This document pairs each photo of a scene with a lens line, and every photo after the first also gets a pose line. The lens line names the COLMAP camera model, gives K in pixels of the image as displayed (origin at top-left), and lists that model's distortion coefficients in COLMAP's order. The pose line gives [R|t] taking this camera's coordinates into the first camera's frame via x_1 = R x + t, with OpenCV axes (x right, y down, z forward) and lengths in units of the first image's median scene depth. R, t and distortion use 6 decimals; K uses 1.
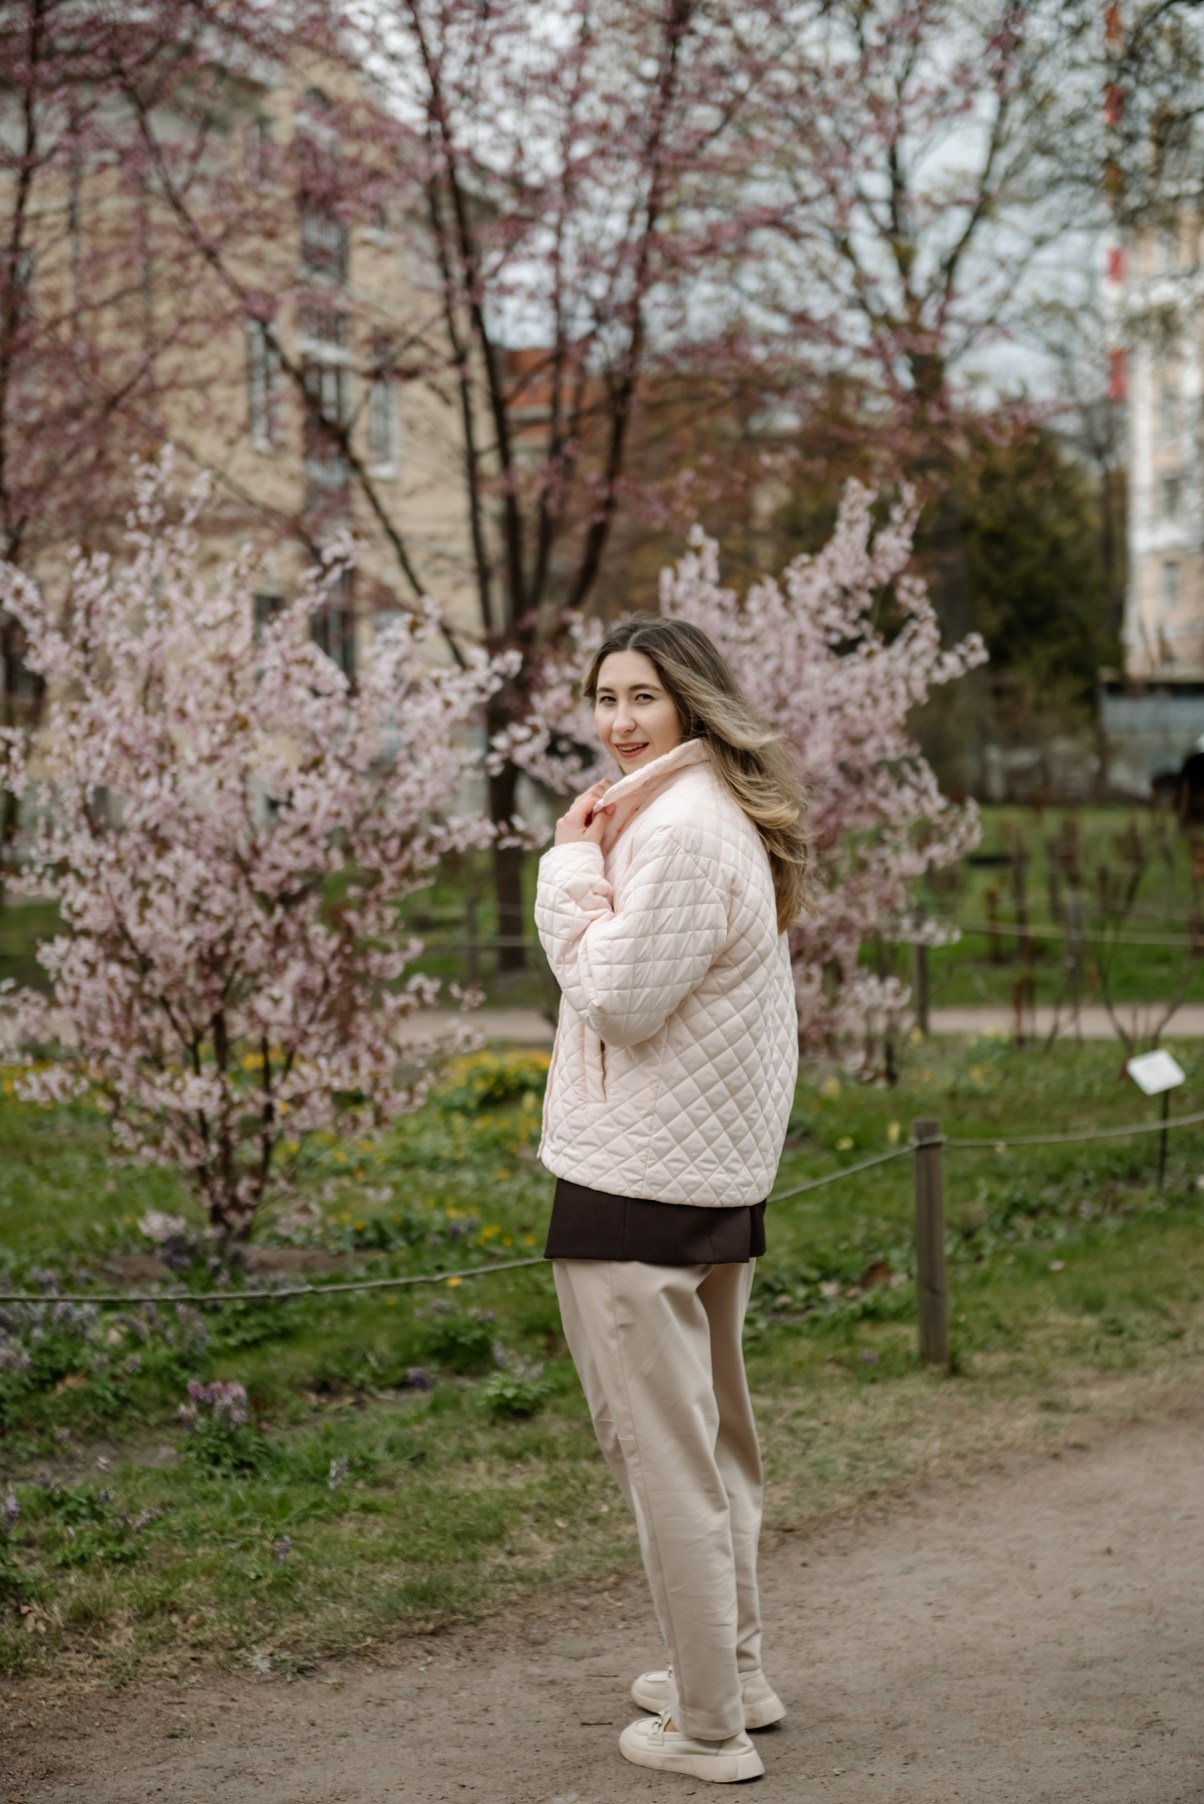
lens RADIAL K [[3883.1, 0, 694.6], [0, 3883.1, 868.6], [0, 0, 1]] dist [0.097407, 0.043618]
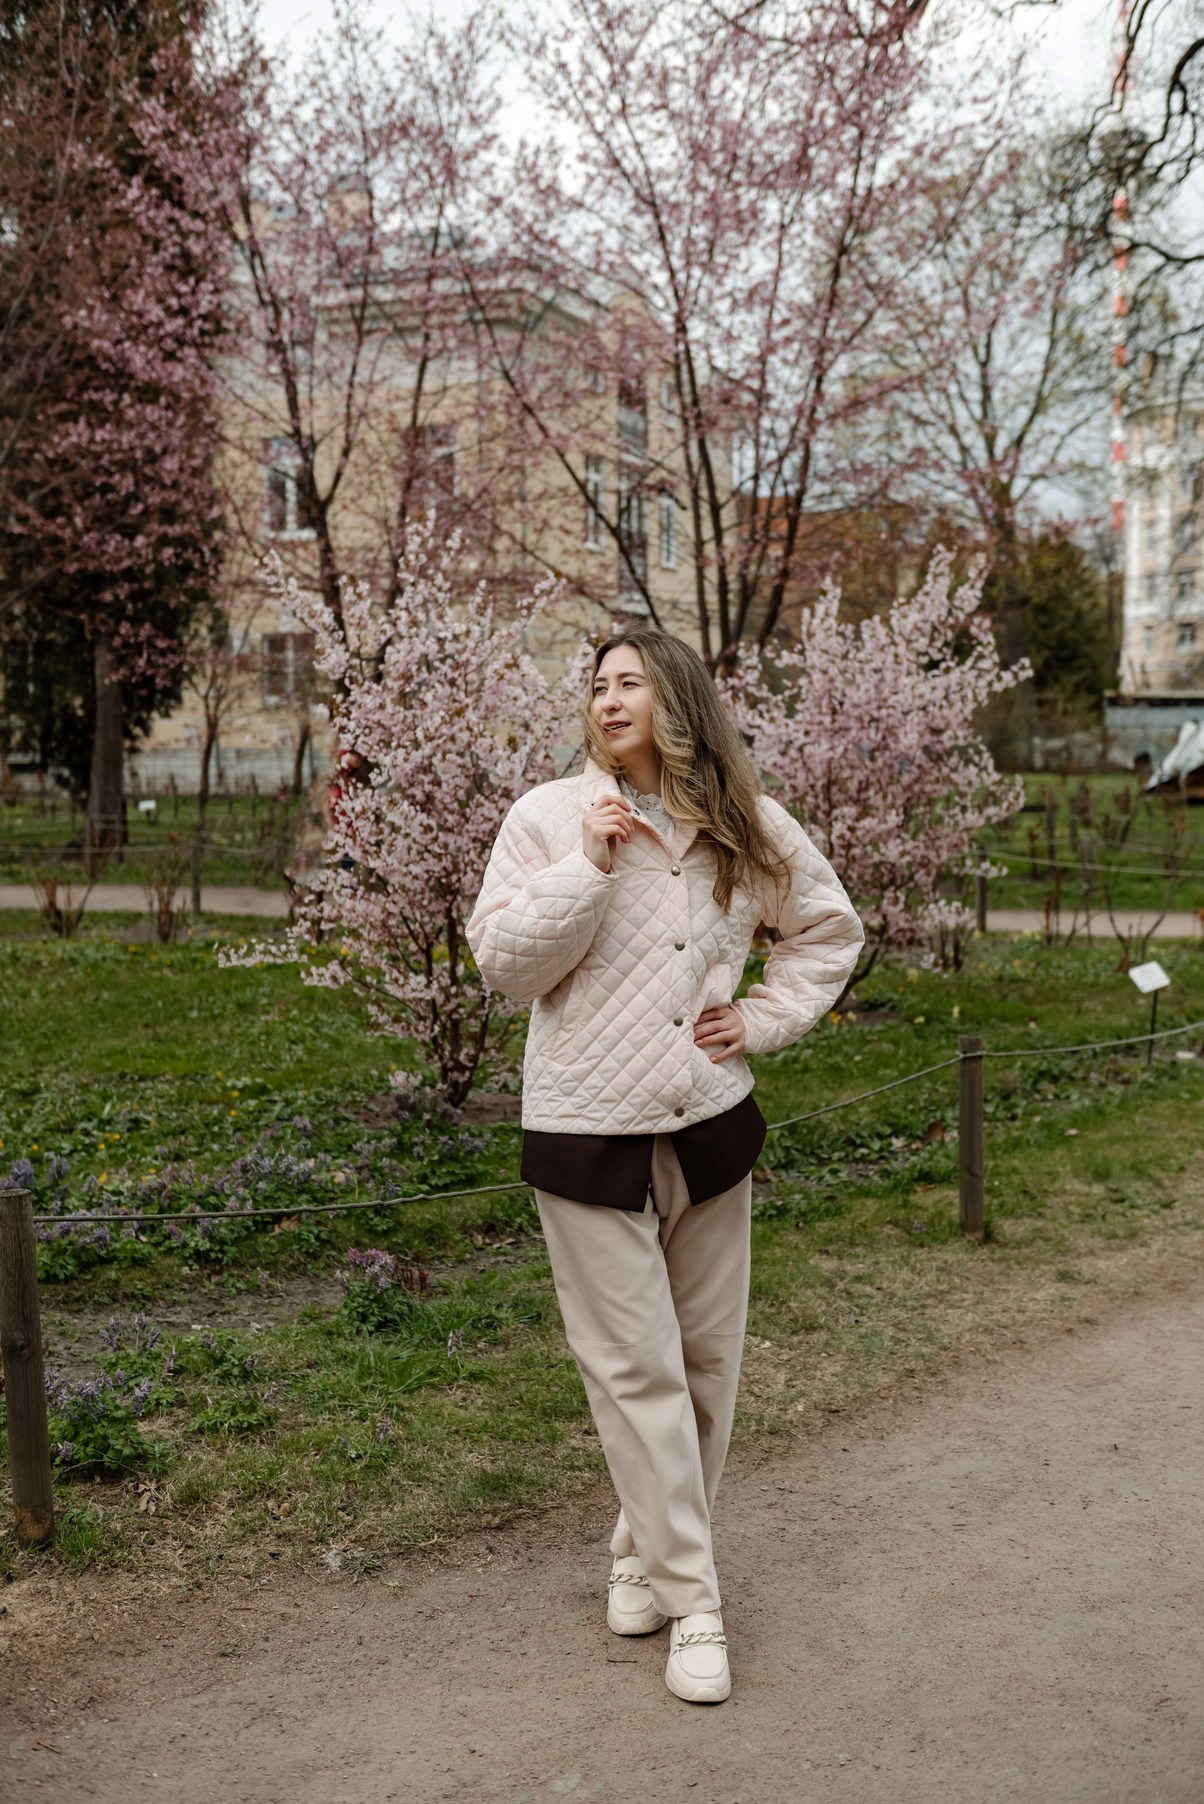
lens RADIAL K [[2233.1, 0, 572.1], [0, 2233.1, 897.2], [0, 0, 1]] dist [0.007183, 0.008694]
pose [[0.991679, 0.024263, -0.126428, 0.018765], [-0.018825, 0.998853, 0.044036, -0.007946], [0.127352, -0.041290, 0.990998, 0.231462]]
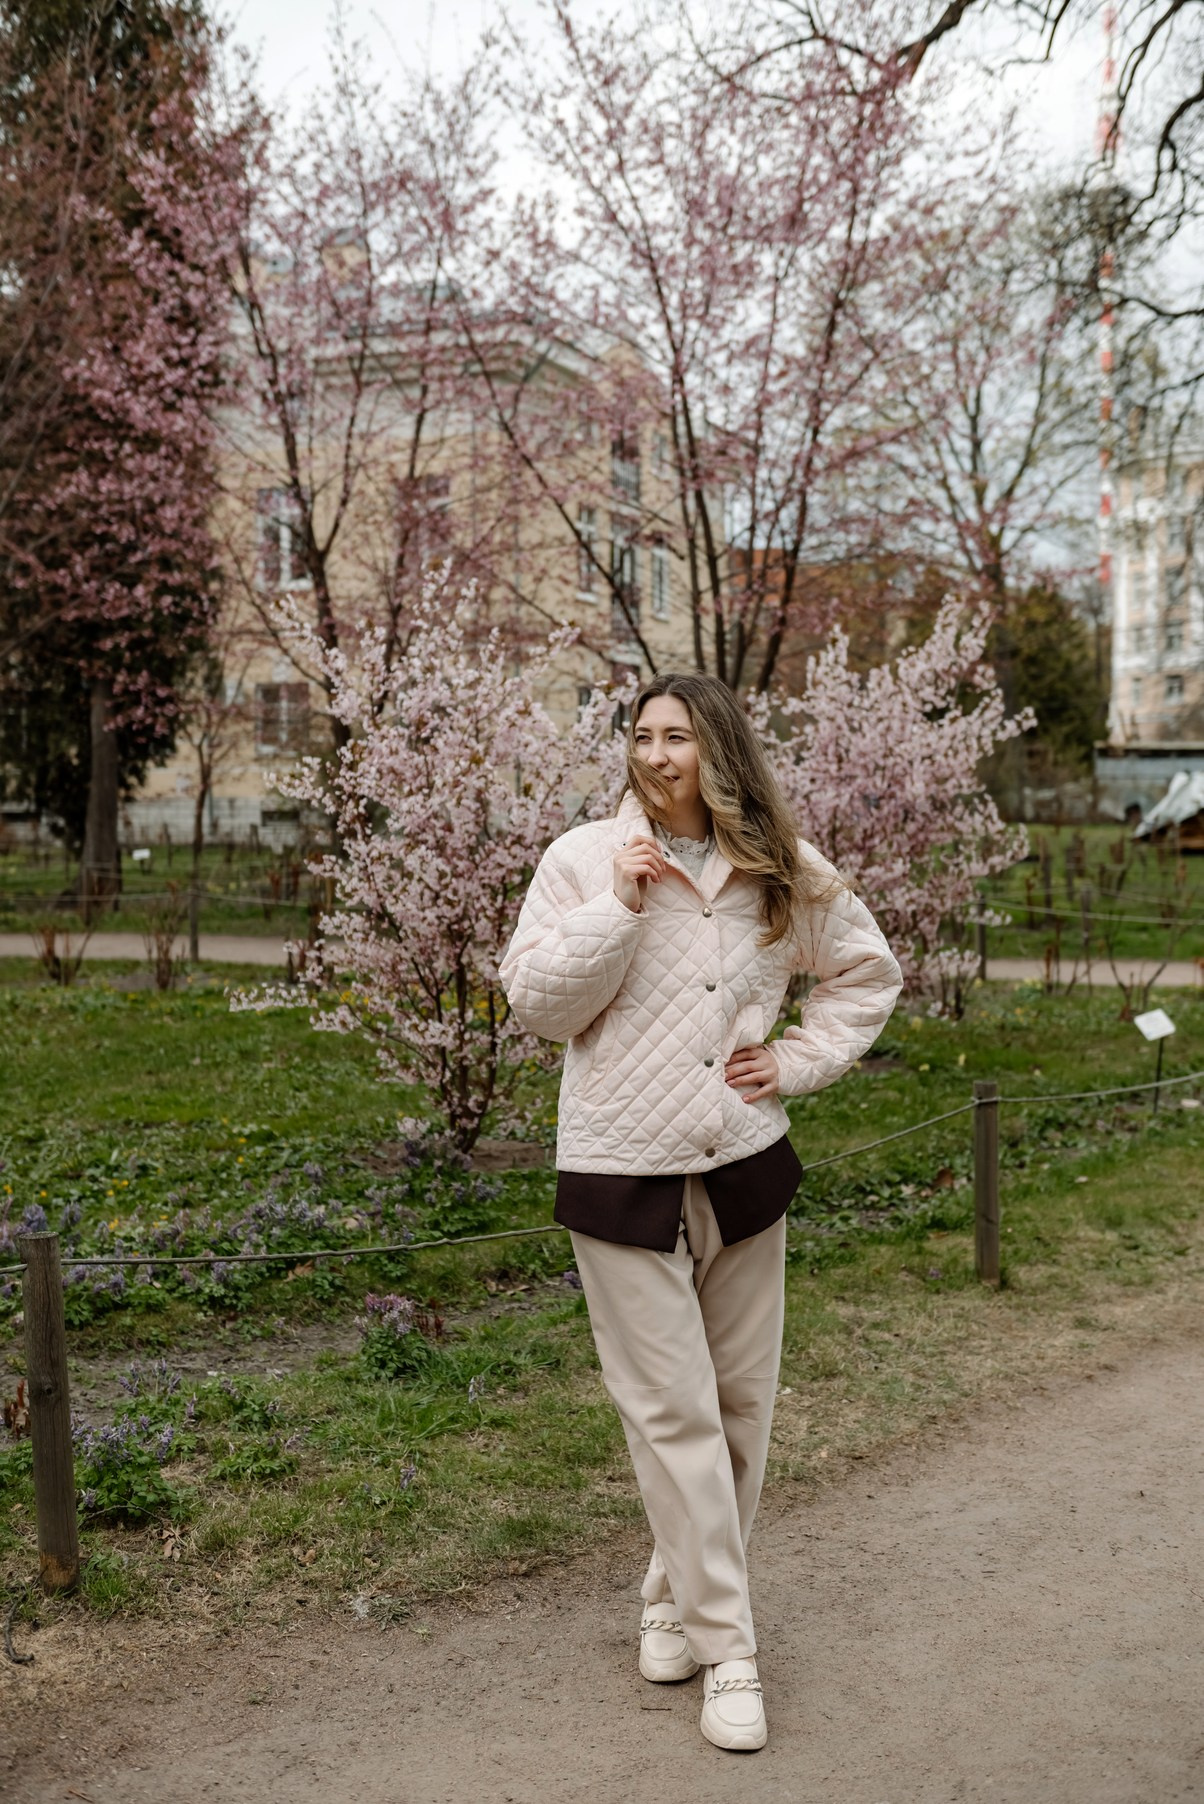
lens RADIAL K [[2233.1, 0, 572.1], [0, 2233.1, 897.2], [0, 0, 1]] dist [0.007183, 0.008694]
pose [[0.992258, 0.022575, -0.122122, 0.011899], [-0.020120, 0.999571, 0.021302, -0.006282], [0.122550, -0.018680, 0.992286, 0.230801]]
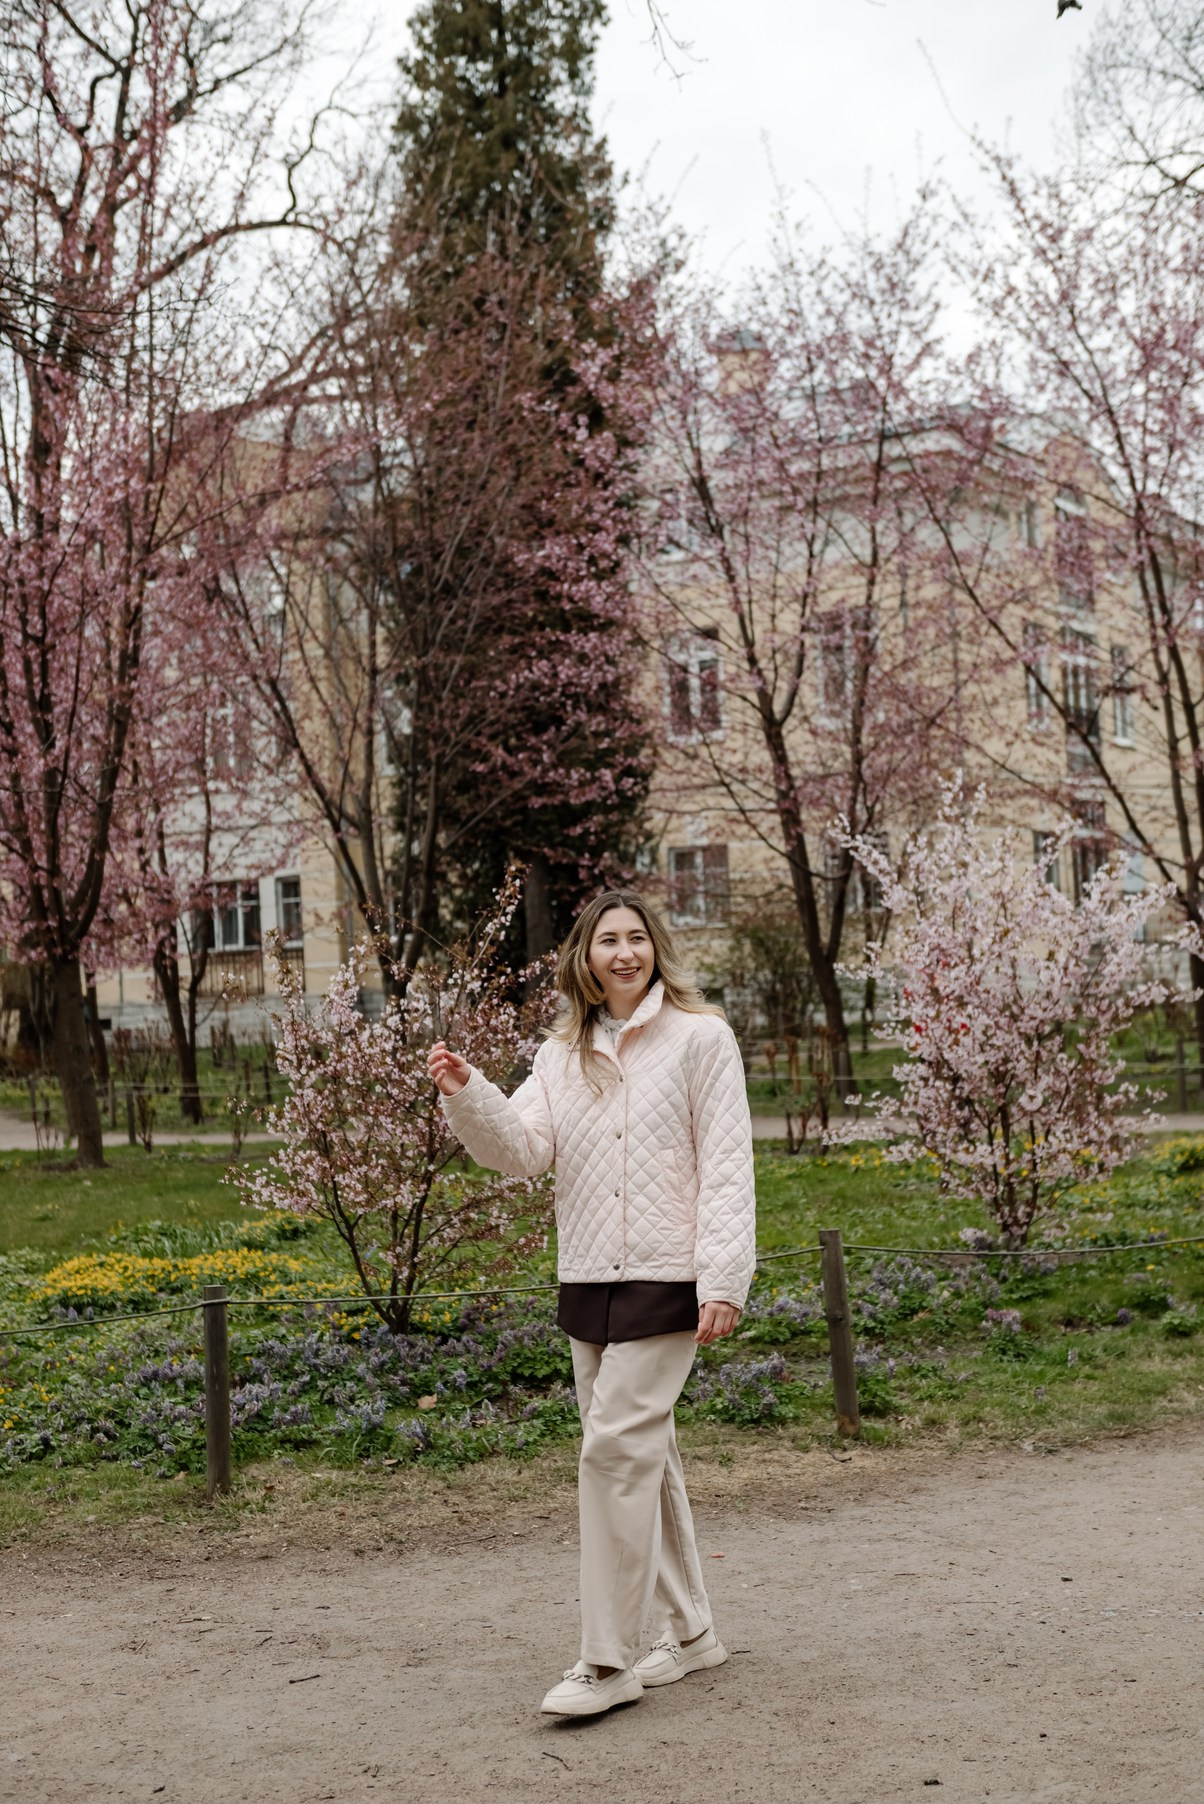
lens RADIAL K [[2807.5, 0, 602.0], [0, 2807.5, 902.0], [0, 0, 1]] dist [0.099659, -0.085058]
pose [[0.963632, -0.036657, -0.264707, 0.034619], [0.025010, 0.998571, -0.047238, 0.002188], [0.266060, 0.038900, 0.963171, -0.210040]]
